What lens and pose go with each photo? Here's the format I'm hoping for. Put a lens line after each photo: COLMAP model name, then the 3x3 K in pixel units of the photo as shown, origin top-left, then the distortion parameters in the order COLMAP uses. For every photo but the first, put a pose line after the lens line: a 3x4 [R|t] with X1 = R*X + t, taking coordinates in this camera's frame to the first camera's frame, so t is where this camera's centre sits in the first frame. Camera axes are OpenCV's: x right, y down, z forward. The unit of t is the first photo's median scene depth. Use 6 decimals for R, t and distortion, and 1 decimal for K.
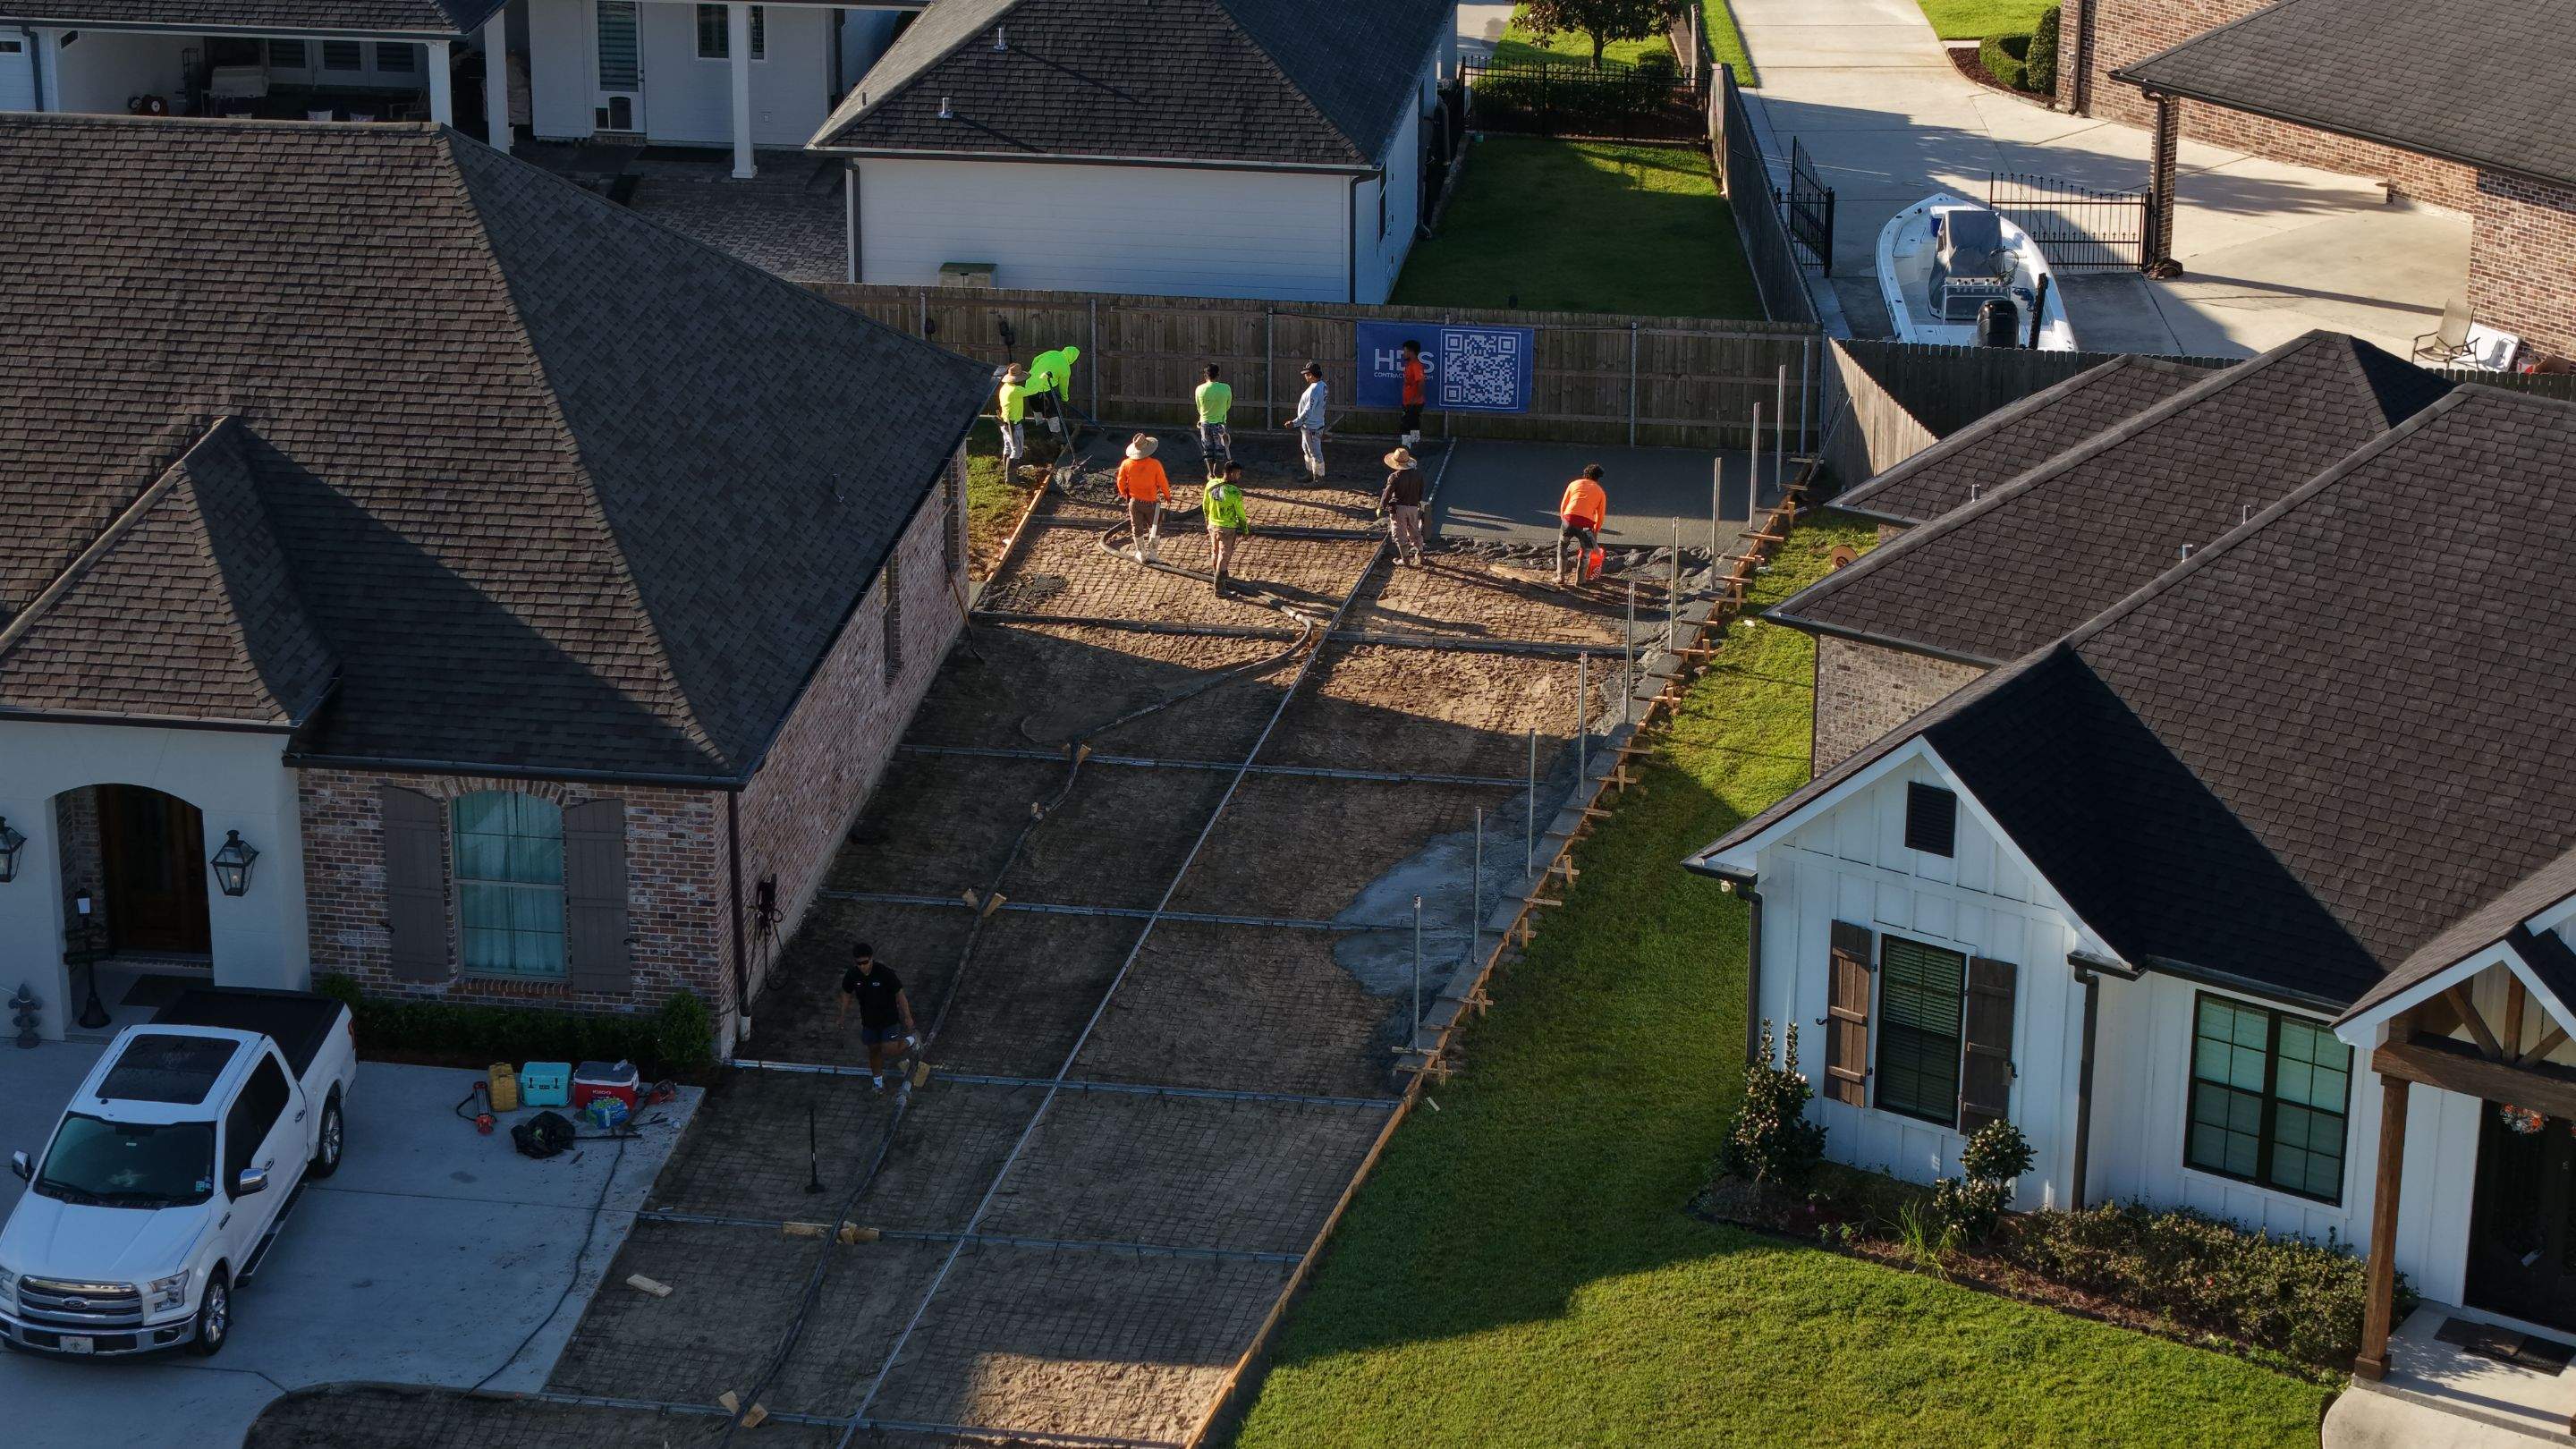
lens RADIAL K [[5427.8, 0, 1288.0], [0, 5427.8, 724.5], [0, 0, 1]] dist [-0.231132, 1.115430]
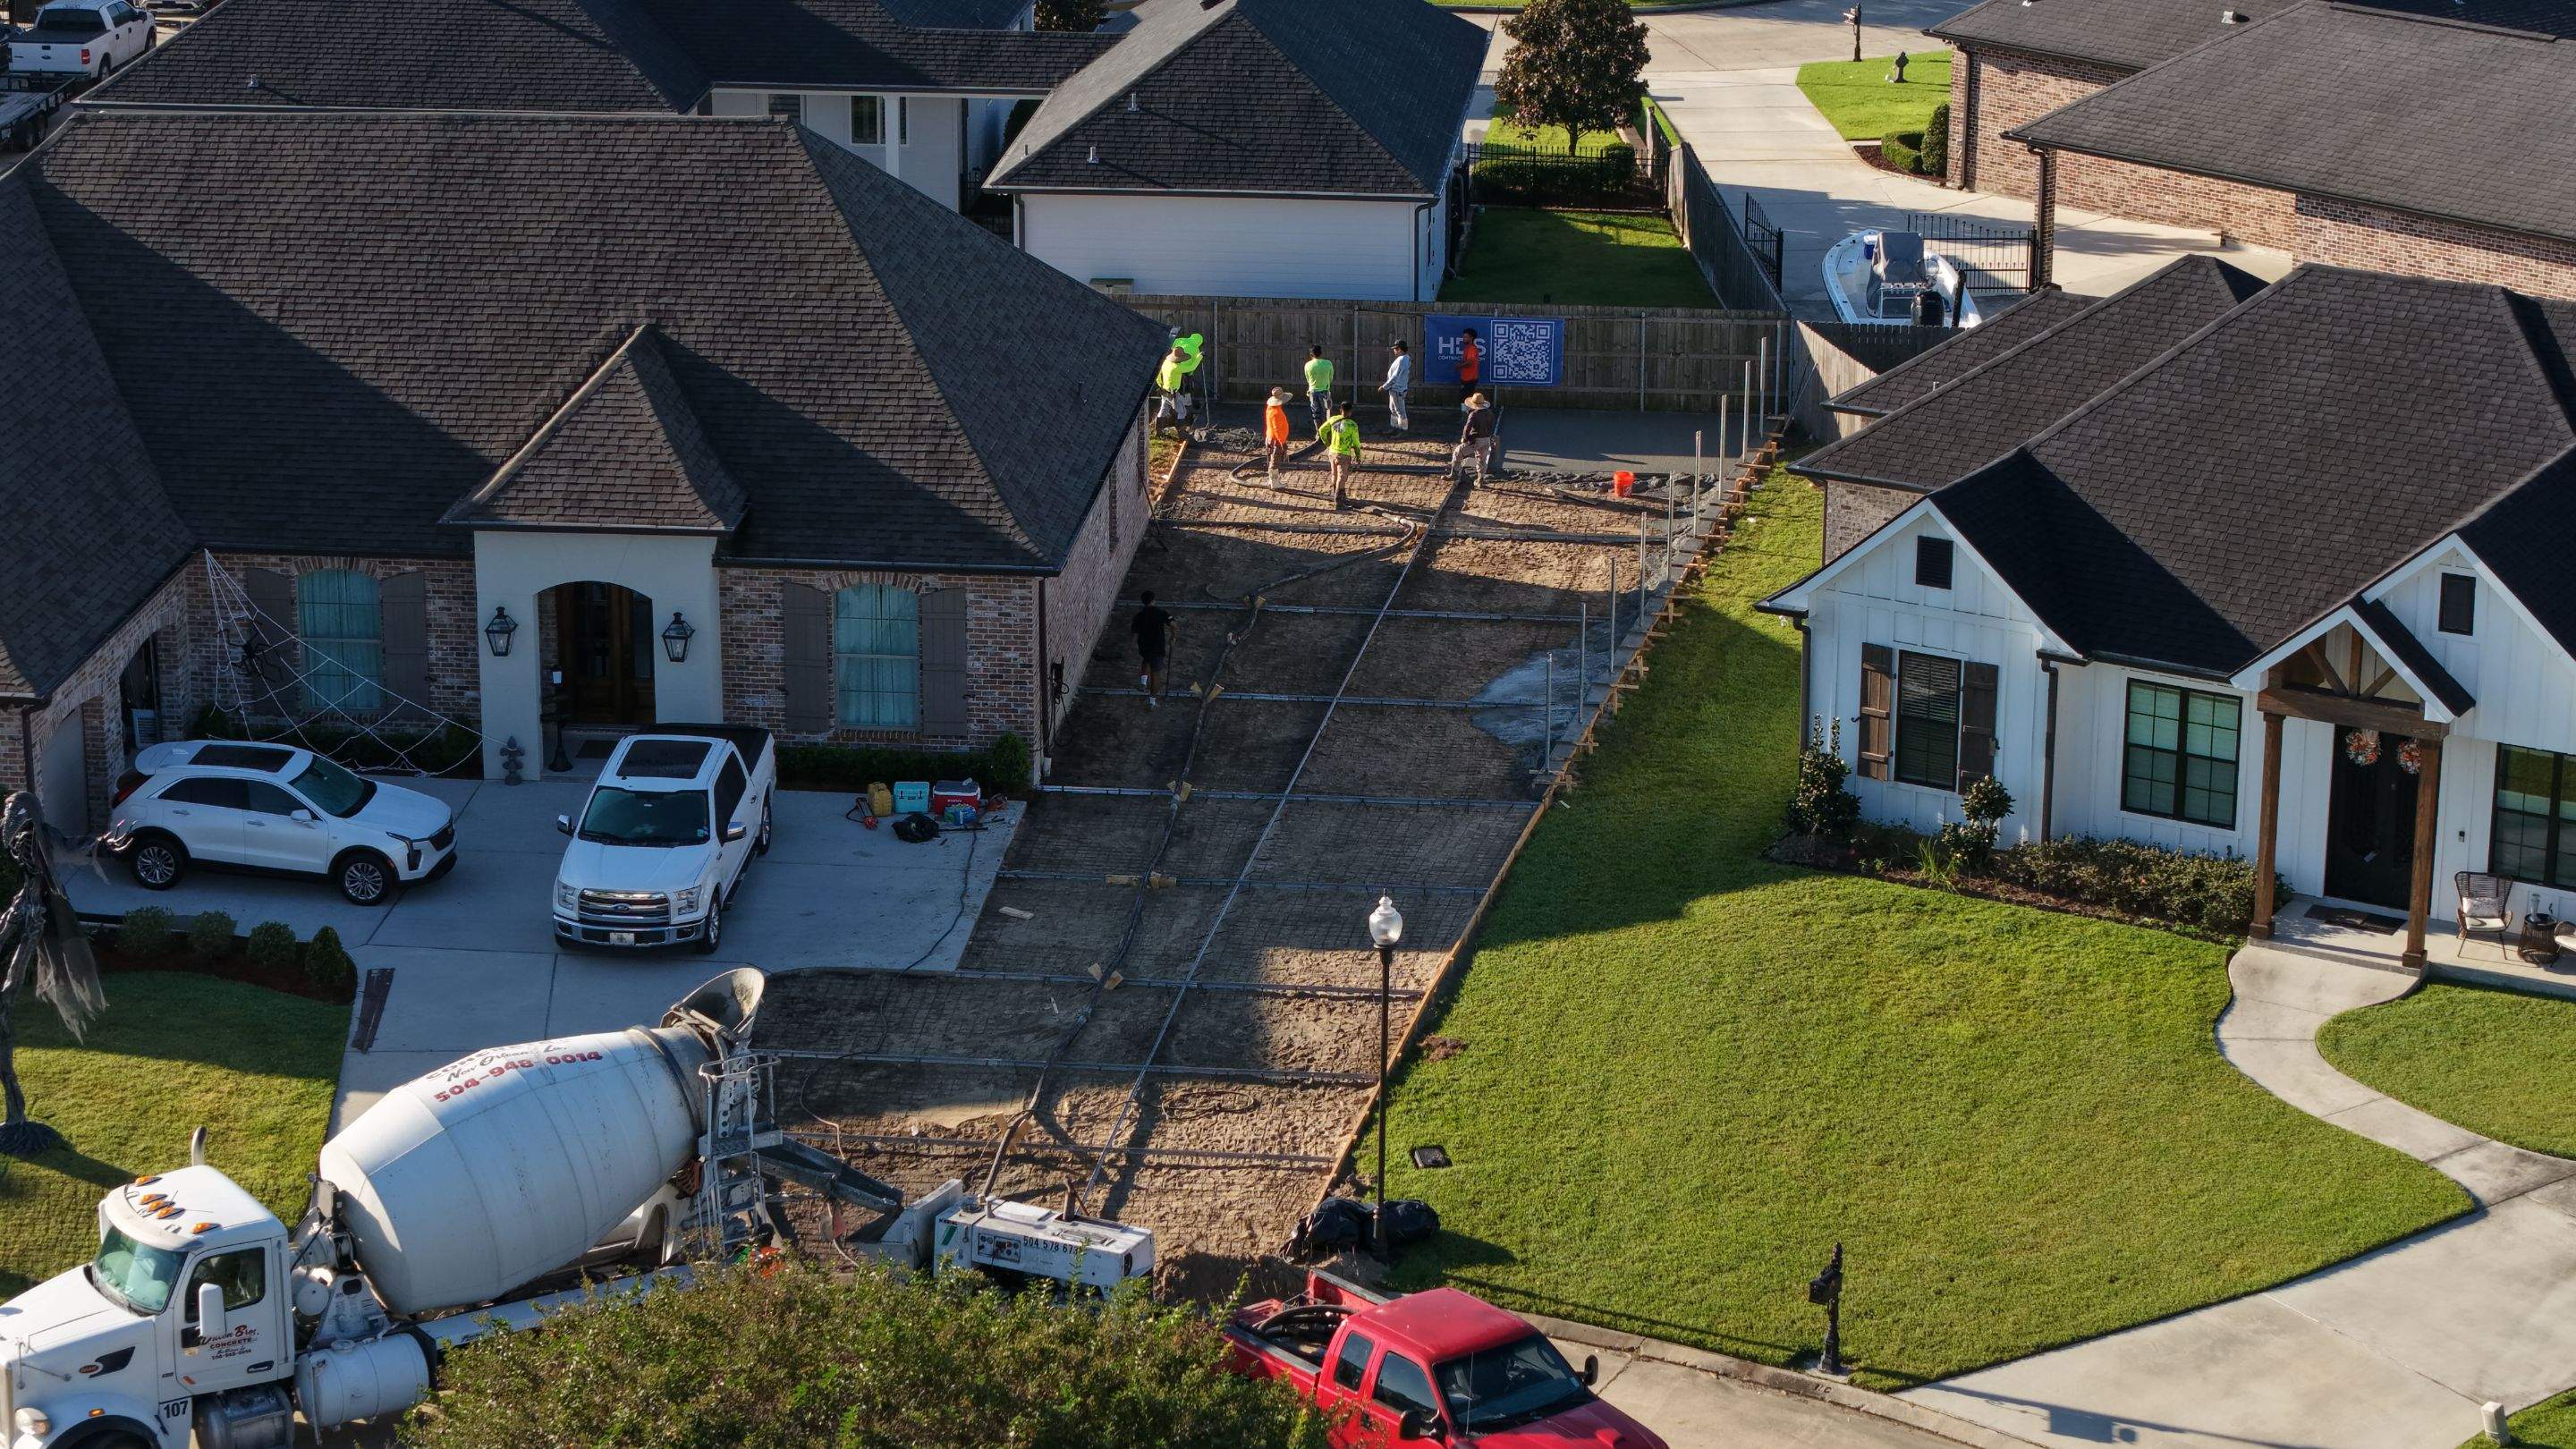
lens RADIAL K [[5427.8, 0, 1288.0], [0, 5427.8, 724.5], [0, 0, 1]] dist [-0.231132, 1.115430]
pose [[0.999170, -0.012556, 0.038754, -0.090996], [0.014680, 0.998377, -0.055030, 0.118525], [-0.038000, 0.055553, 0.997732, -0.341358]]
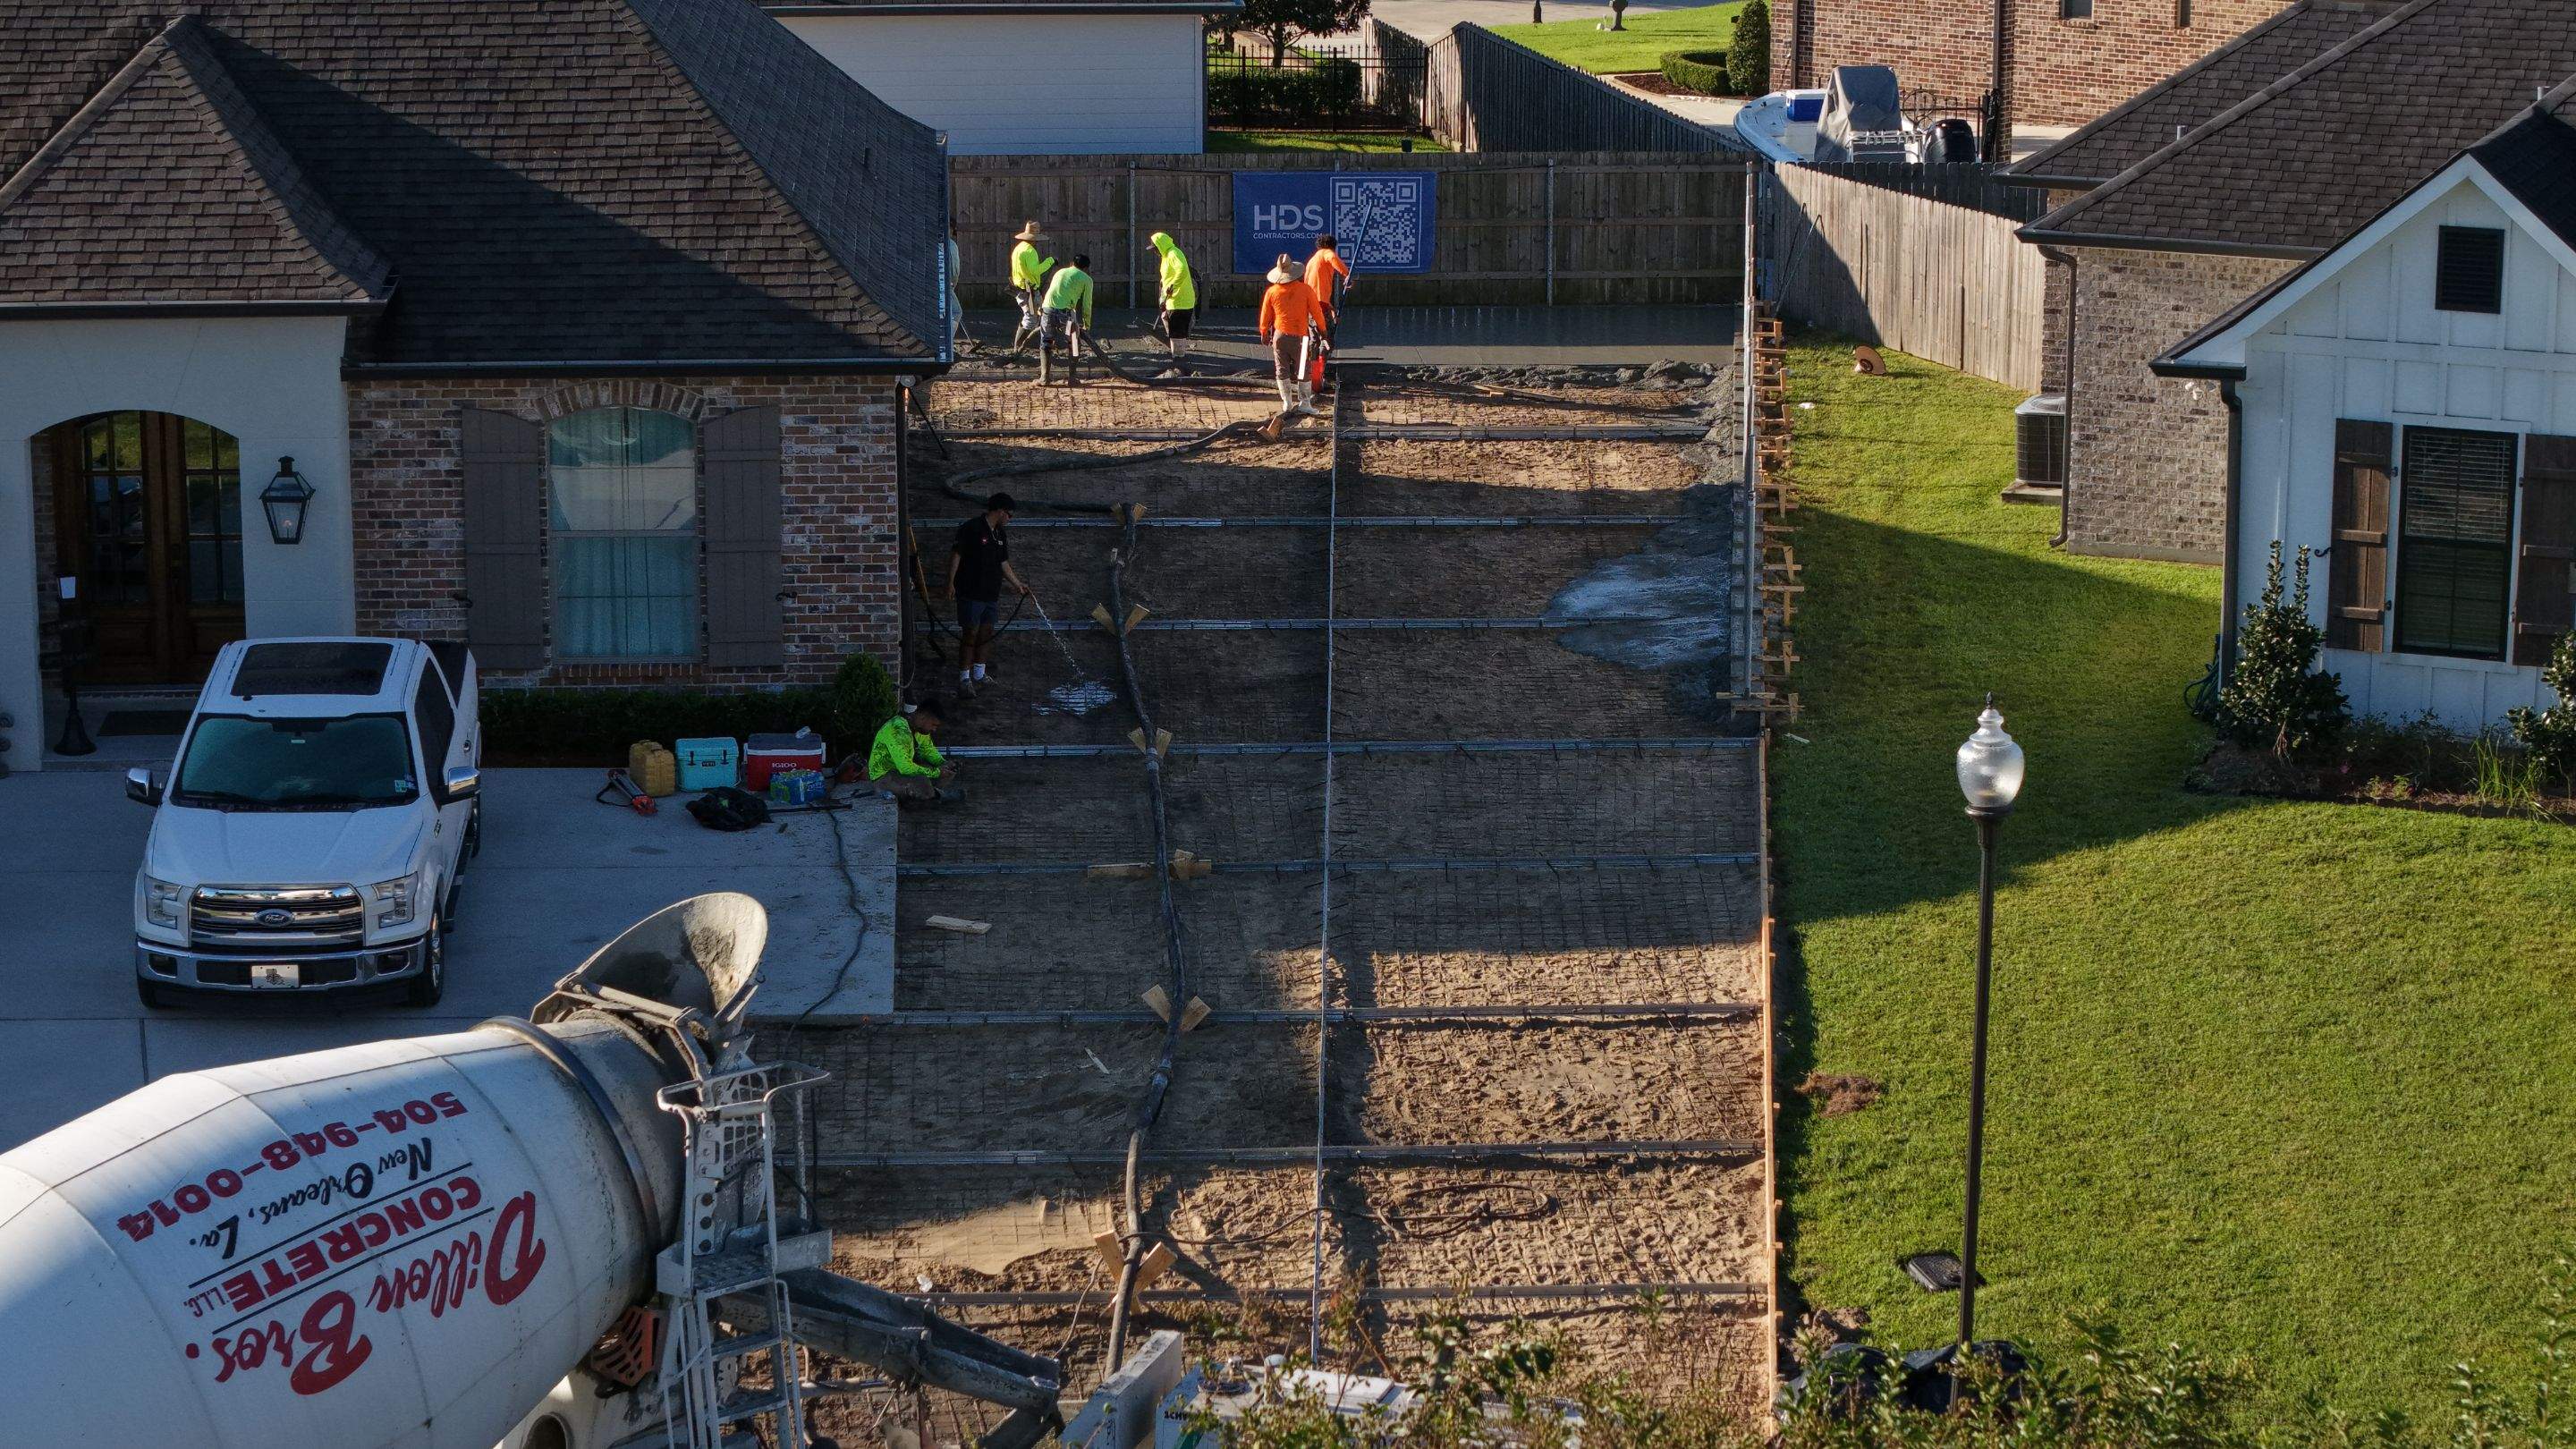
lens RADIAL K [[5427.8, 0, 1288.0], [0, 5427.8, 724.5], [0, 0, 1]] dist [-0.231132, 1.115430]
pose [[0.980256, -0.047565, 0.191926, -0.194919], [0.071114, 0.990496, -0.117735, 0.151229], [-0.184501, 0.129059, 0.974322, 0.213120]]
